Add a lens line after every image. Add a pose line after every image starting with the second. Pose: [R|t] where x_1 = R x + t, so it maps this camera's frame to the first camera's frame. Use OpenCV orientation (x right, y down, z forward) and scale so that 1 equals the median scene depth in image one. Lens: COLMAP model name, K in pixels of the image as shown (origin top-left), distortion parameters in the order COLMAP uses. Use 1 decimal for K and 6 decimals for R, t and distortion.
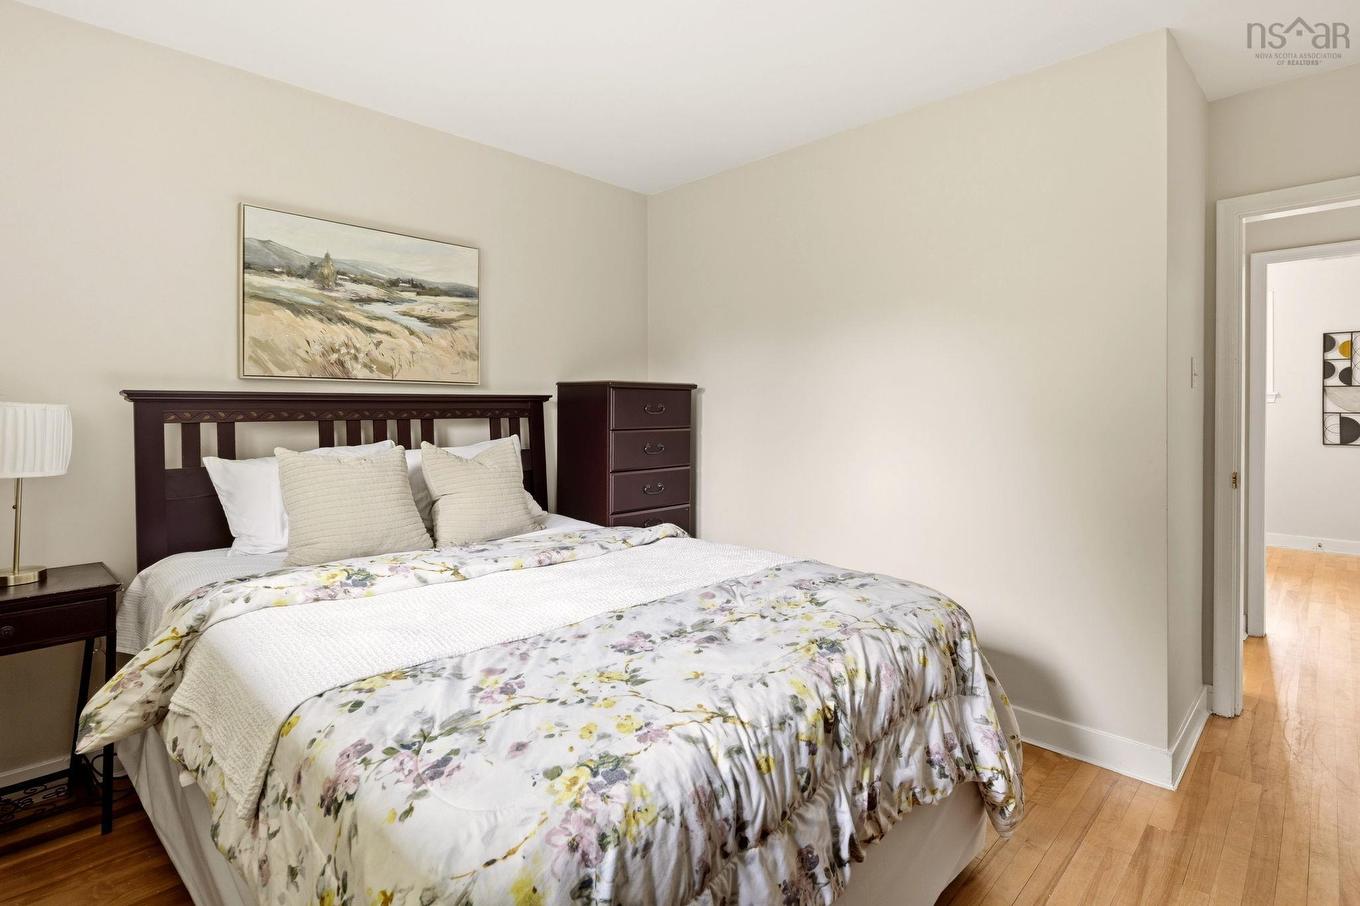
lens RADIAL K [[656.0, 0, 683.9], [0, 656.0, 408.8], [0, 0, 1]] dist [-0.000013, -0.000452]
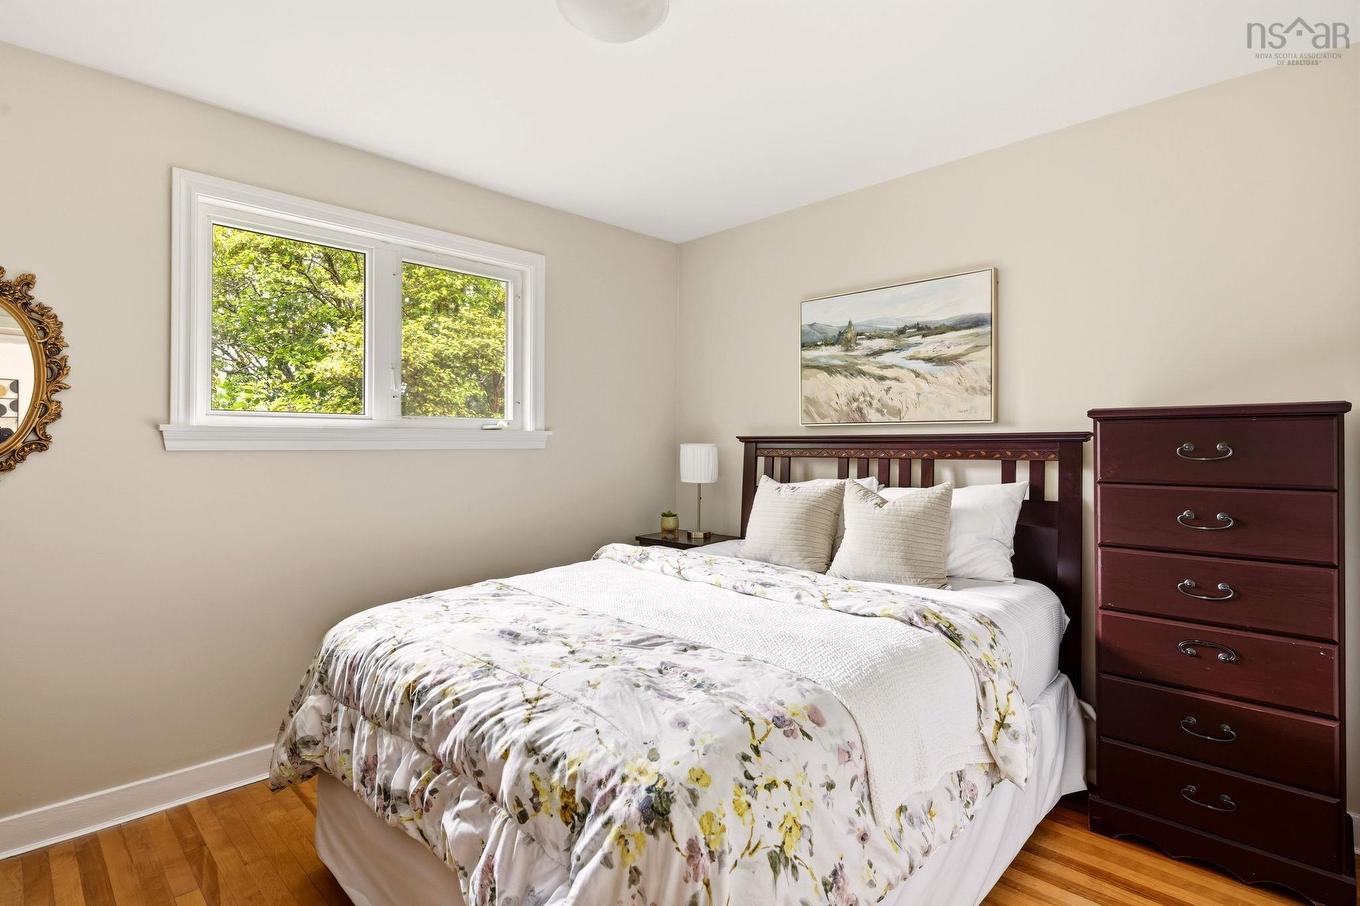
lens RADIAL K [[665.4, 0, 692.2], [0, 665.4, 438.7], [0, 0, 1]] dist [0.001401, 0.000024]
pose [[0.017811, -0.009680, -0.999795, 0.656576], [-0.003765, 0.999945, -0.009749, -0.004443], [0.999834, 0.003938, 0.017774, 0.658074]]
